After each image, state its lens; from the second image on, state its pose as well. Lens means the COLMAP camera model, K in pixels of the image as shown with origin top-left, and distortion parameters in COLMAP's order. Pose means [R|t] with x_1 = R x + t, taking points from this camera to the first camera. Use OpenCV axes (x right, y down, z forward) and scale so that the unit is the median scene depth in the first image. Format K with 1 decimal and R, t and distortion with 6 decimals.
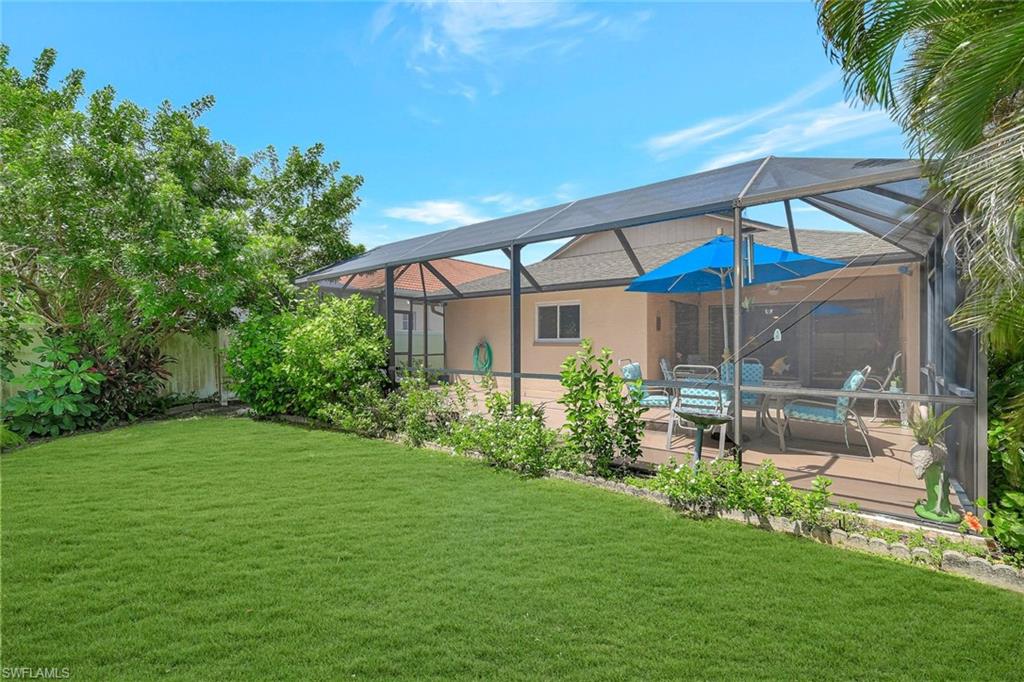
lens RADIAL K [[447.5, 0, 509.2], [0, 447.5, 340.6], [0, 0, 1]] dist [-0.004064, -0.000604]
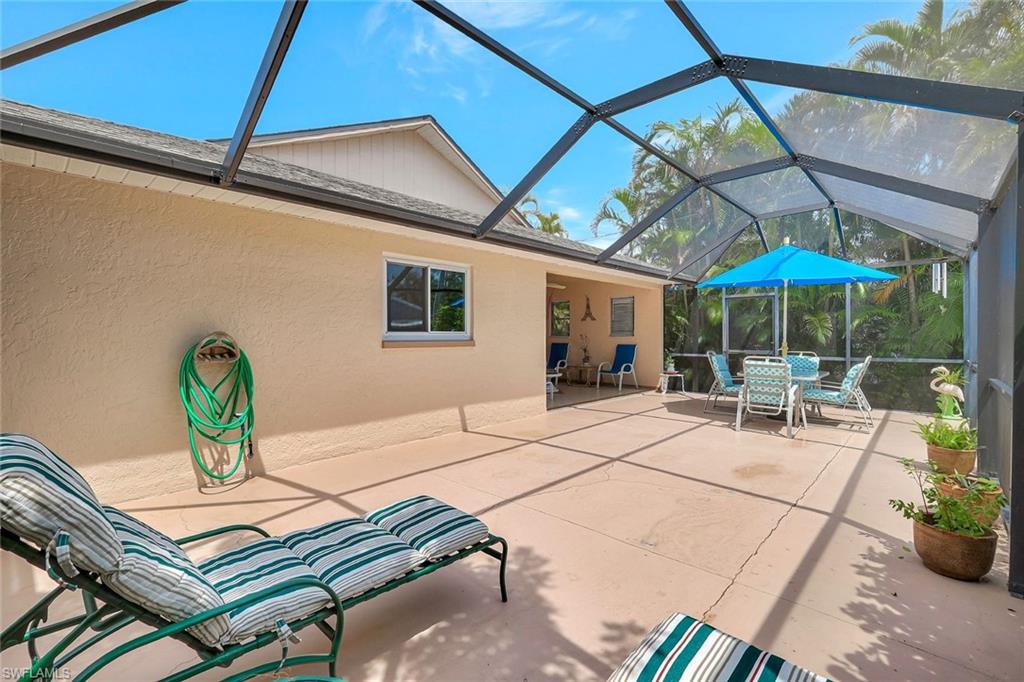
lens RADIAL K [[454.0, 0, 509.2], [0, 454.0, 333.6], [0, 0, 1]] dist [0.006245, -0.000858]
pose [[0.072994, 0.012847, 0.997250, -0.442248], [0.020320, 0.999690, -0.014366, 0.006929], [-0.997125, 0.021313, 0.072711, 0.970323]]
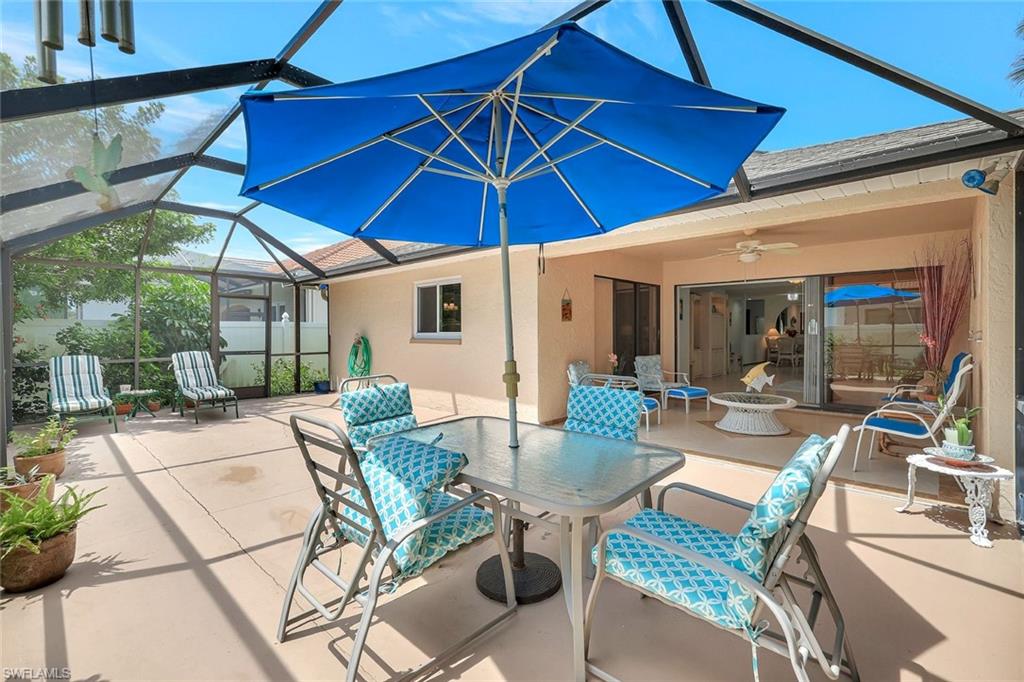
lens RADIAL K [[454.0, 0, 509.2], [0, 454.0, 333.6], [0, 0, 1]] dist [0.006245, -0.000858]
pose [[0.997187, -0.000255, -0.074951, 0.303162], [0.000293, 1.000000, 0.000490, -0.004388], [0.074951, -0.000510, 0.997187, 0.340567]]
